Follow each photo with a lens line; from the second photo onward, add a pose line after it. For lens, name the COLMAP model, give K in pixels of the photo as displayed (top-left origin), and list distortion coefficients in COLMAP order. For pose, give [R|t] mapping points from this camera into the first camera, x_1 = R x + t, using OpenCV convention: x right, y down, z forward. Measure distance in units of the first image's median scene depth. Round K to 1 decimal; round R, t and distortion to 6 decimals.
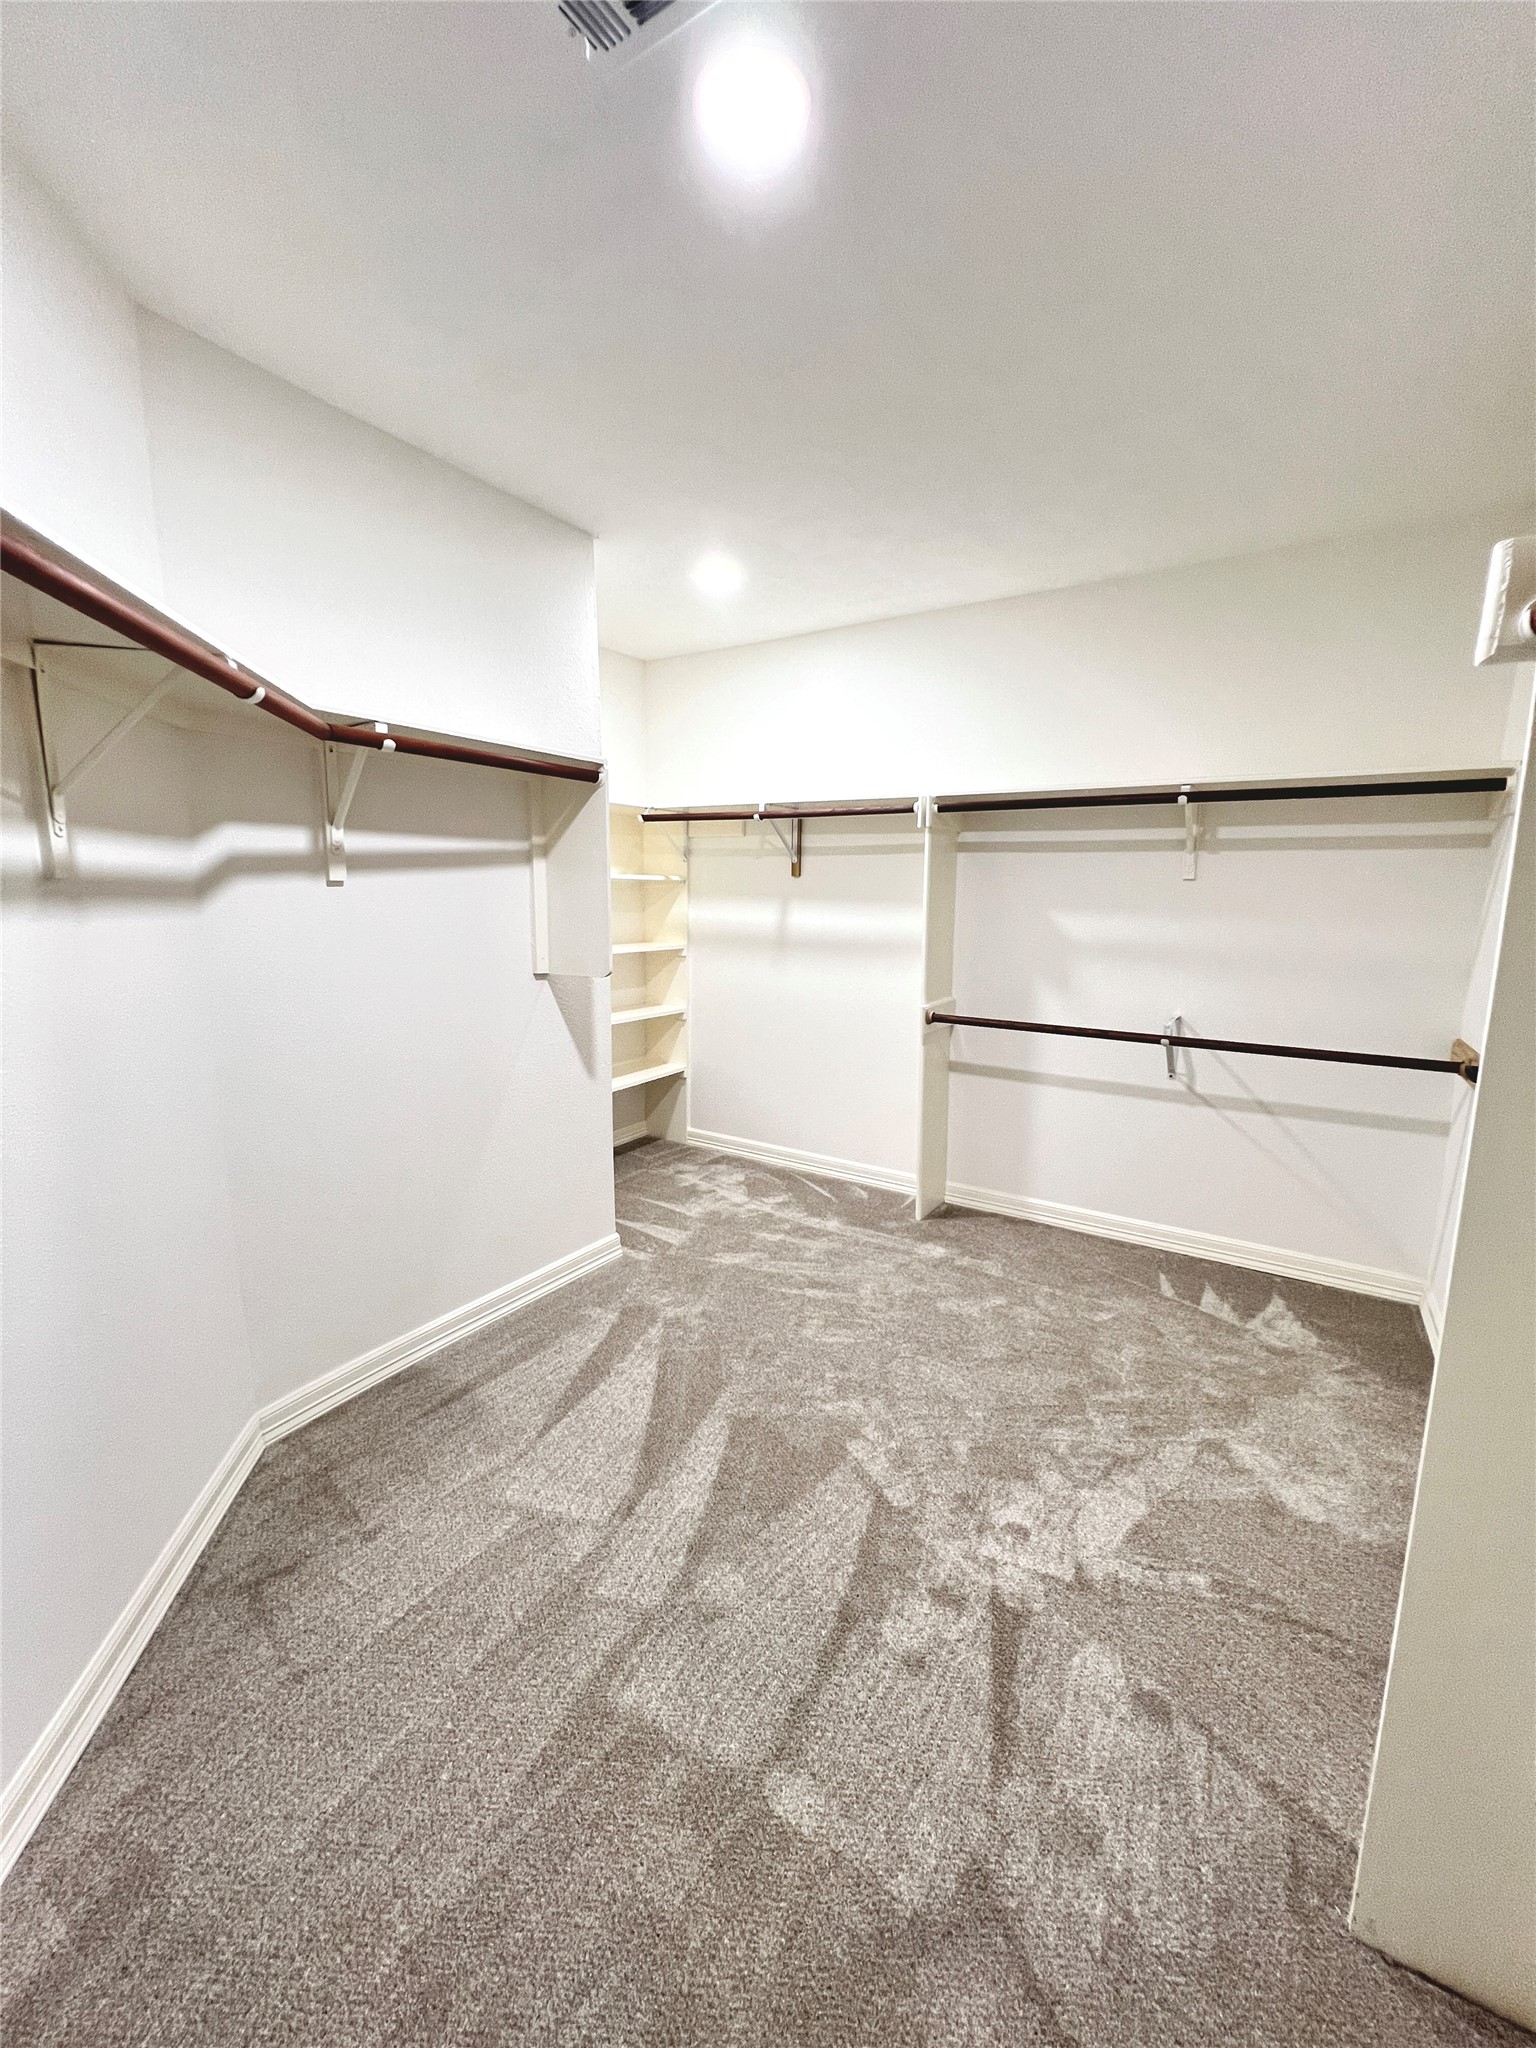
lens RADIAL K [[830.2, 0, 768.0], [0, 830.2, 1024.0], [0, 0, 1]] dist [-0.000646, 0.000190]
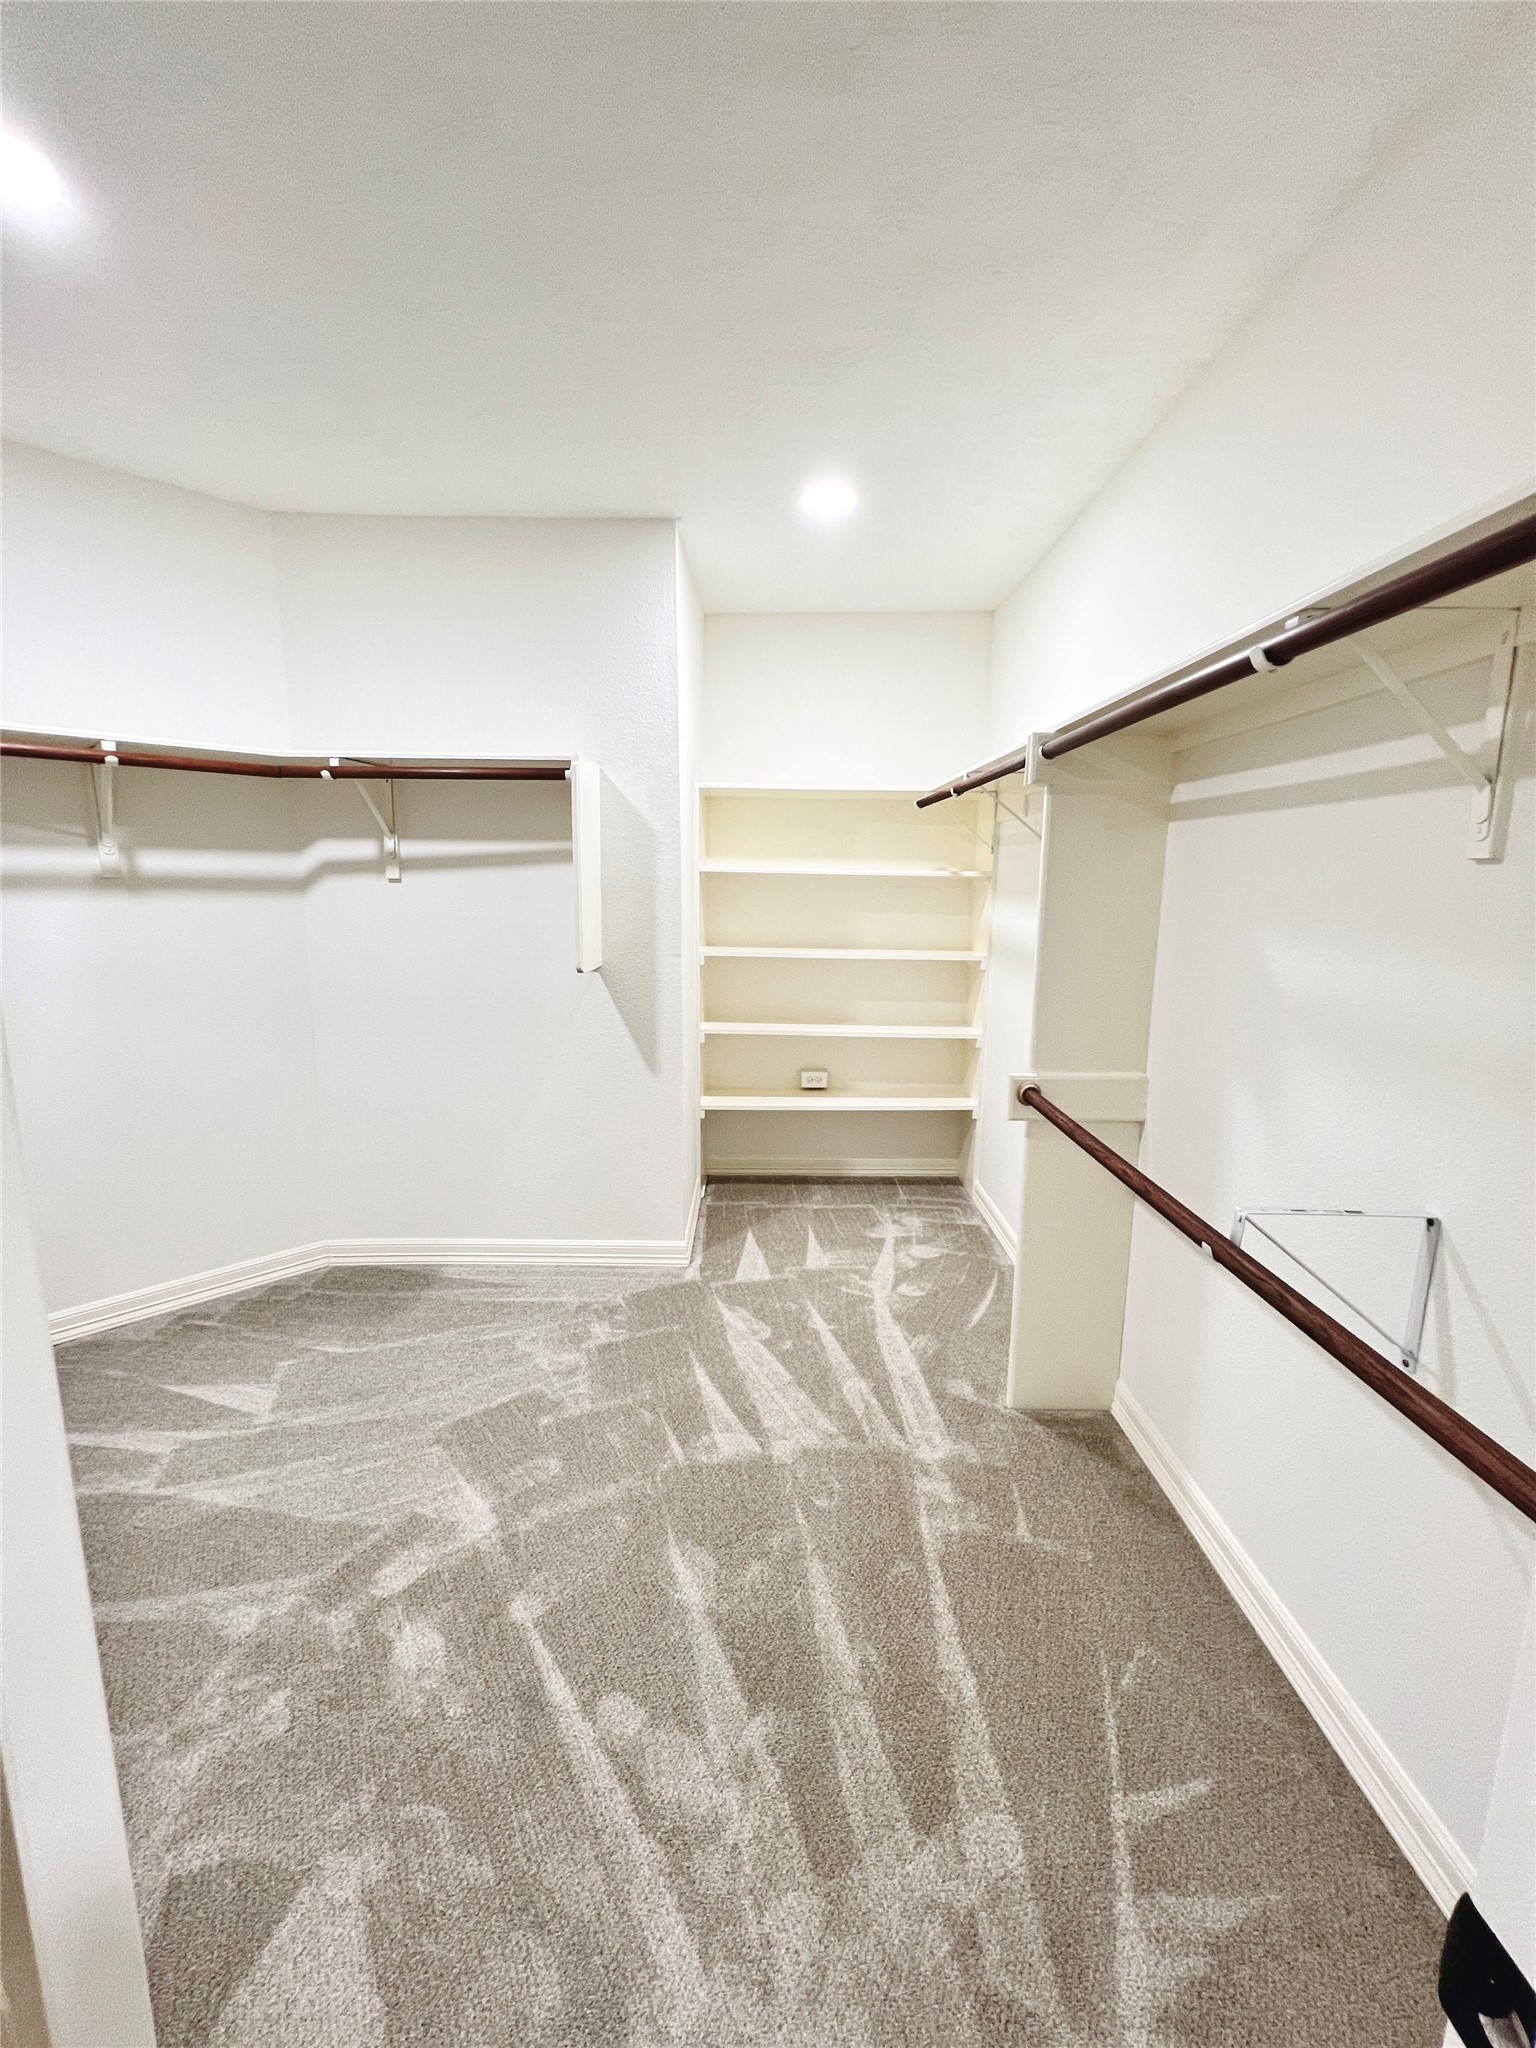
lens RADIAL K [[818.8, 0, 768.0], [0, 818.8, 1024.0], [0, 0, 1]] dist [-0.002937, 0.001248]
pose [[0.547963, 0.138359, -0.824980, 0.676439], [-0.139953, 0.987489, 0.072655, -0.089366], [0.824712, 0.075646, 0.560472, 0.570116]]
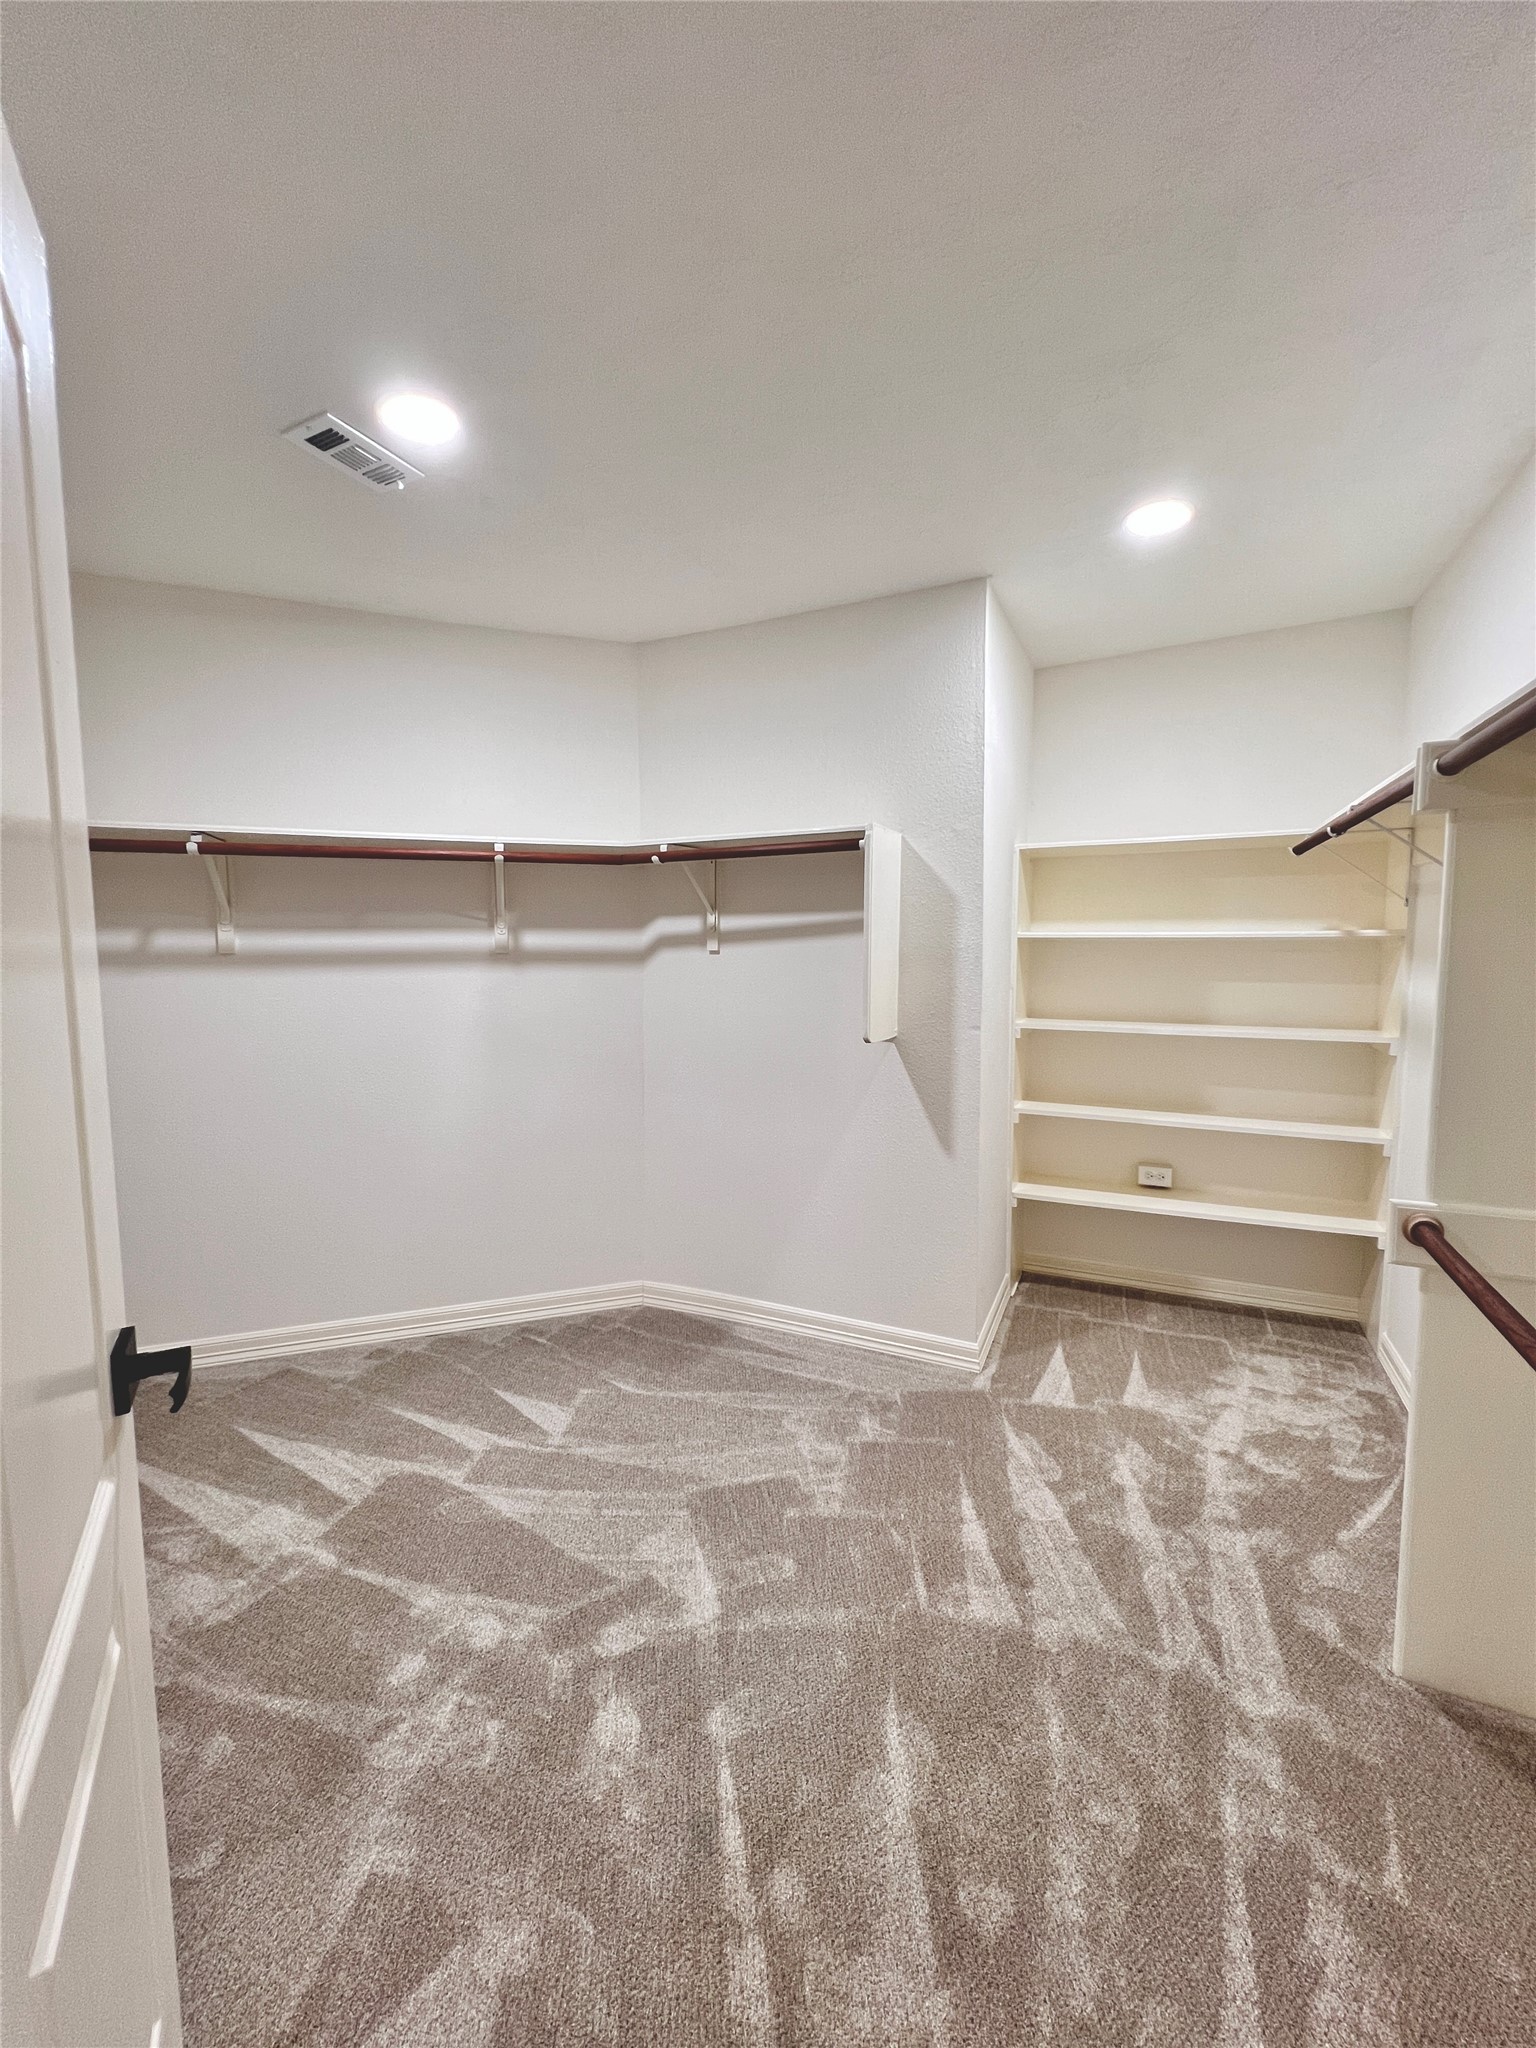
lens RADIAL K [[818.8, 0, 768.0], [0, 818.8, 1024.0], [0, 0, 1]] dist [-0.002937, 0.001248]
pose [[0.137357, 0.076515, -0.987562, 0.663287], [-0.153127, 0.986667, 0.055147, -0.102535], [0.978614, 0.143648, 0.147242, 0.661532]]
